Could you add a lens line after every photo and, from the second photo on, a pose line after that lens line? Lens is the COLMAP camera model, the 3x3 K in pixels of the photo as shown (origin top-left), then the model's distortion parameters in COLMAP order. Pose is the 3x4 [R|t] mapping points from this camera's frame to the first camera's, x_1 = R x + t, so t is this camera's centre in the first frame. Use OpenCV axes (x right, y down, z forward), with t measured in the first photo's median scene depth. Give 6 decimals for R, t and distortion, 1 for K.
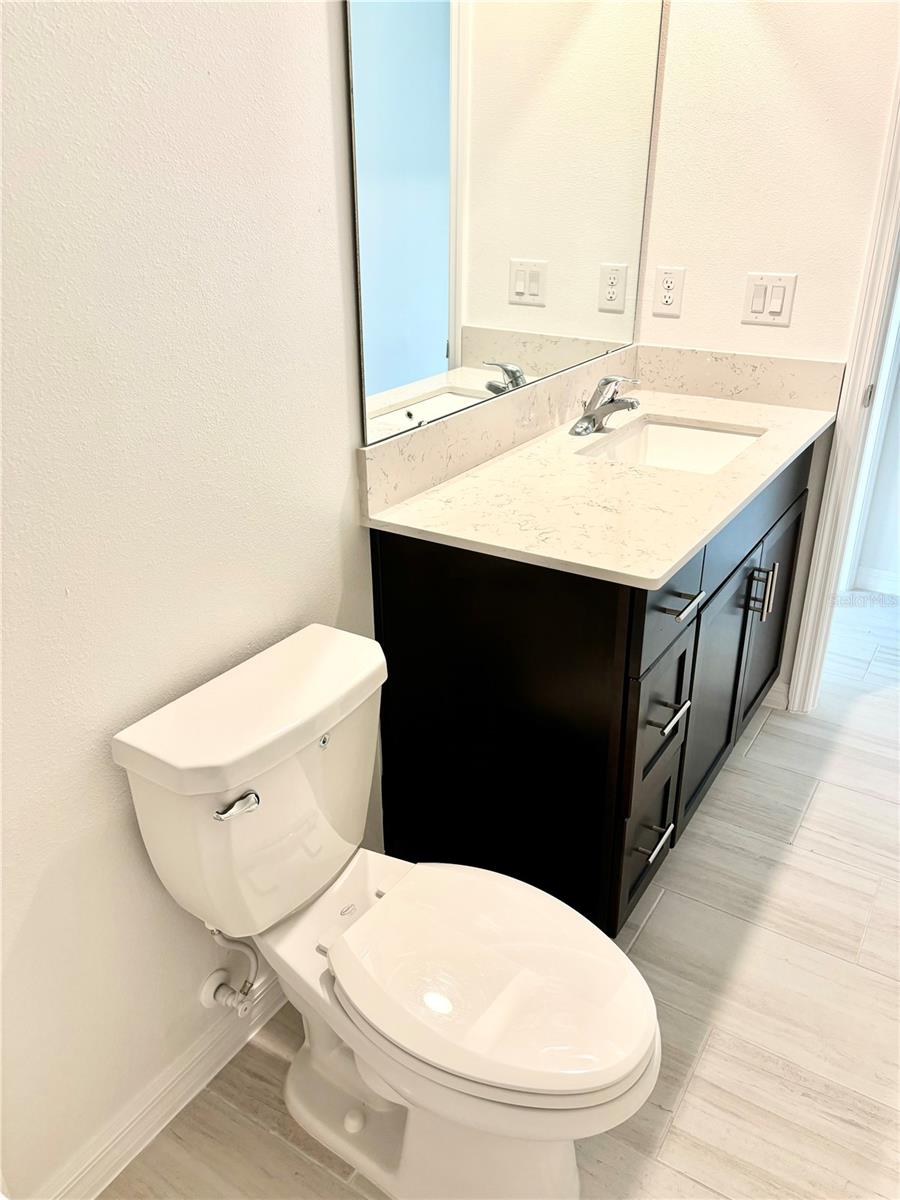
lens RADIAL K [[926.6, 0, 450.0], [0, 926.6, 600.0], [0, 0, 1]] dist [0.040449, -0.007083]
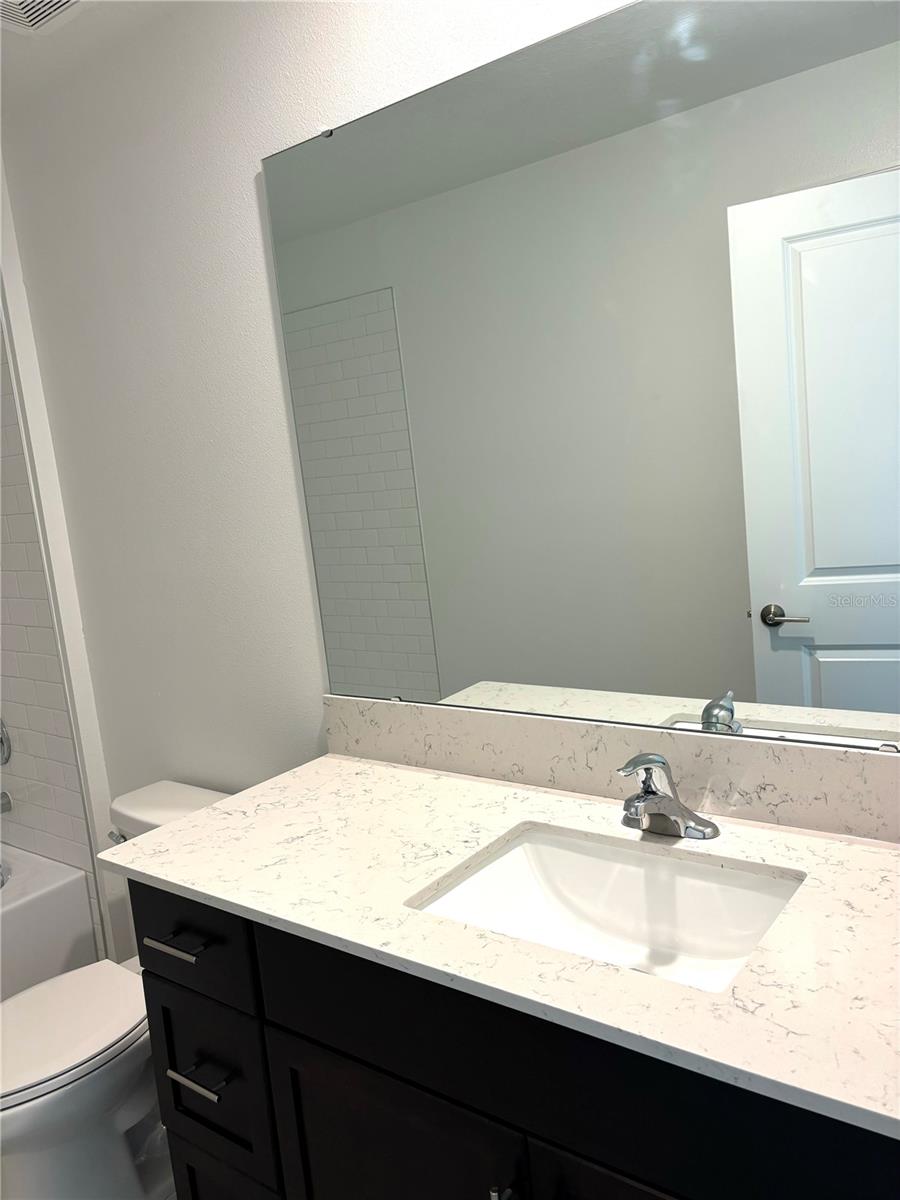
lens RADIAL K [[926.6, 0, 450.0], [0, 926.6, 600.0], [0, 0, 1]] dist [0.040449, -0.007083]
pose [[-0.087890, 0.163906, -0.982553, 0.899921], [-0.321173, 0.929032, 0.183707, -0.471659], [0.942933, 0.331715, -0.029011, 0.993532]]
